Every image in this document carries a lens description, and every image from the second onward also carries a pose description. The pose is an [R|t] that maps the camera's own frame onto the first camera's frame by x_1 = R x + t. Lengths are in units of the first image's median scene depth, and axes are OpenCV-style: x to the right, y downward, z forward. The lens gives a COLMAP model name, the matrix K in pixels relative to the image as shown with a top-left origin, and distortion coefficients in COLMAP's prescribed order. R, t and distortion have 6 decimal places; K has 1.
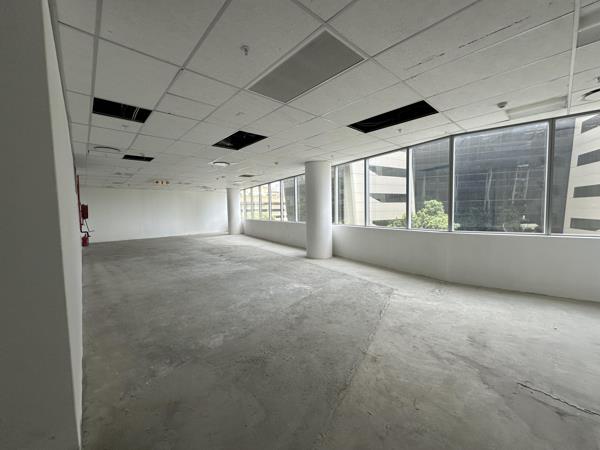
lens RADIAL K [[239.8, 0, 299.2], [0, 239.8, 224.1], [0, 0, 1]] dist [-0.003778, 0.001333]
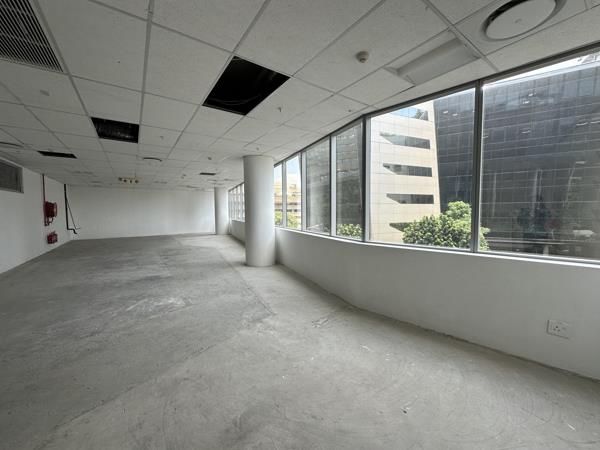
lens RADIAL K [[239.8, 0, 300.5], [0, 239.8, 224.1], [0, 0, 1]] dist [-0.003778, 0.001333]
pose [[0.992180, 0.018789, -0.123395, 0.454279], [-0.019155, 0.999815, -0.001774, -0.016385], [0.123339, 0.004124, 0.992356, 0.188754]]
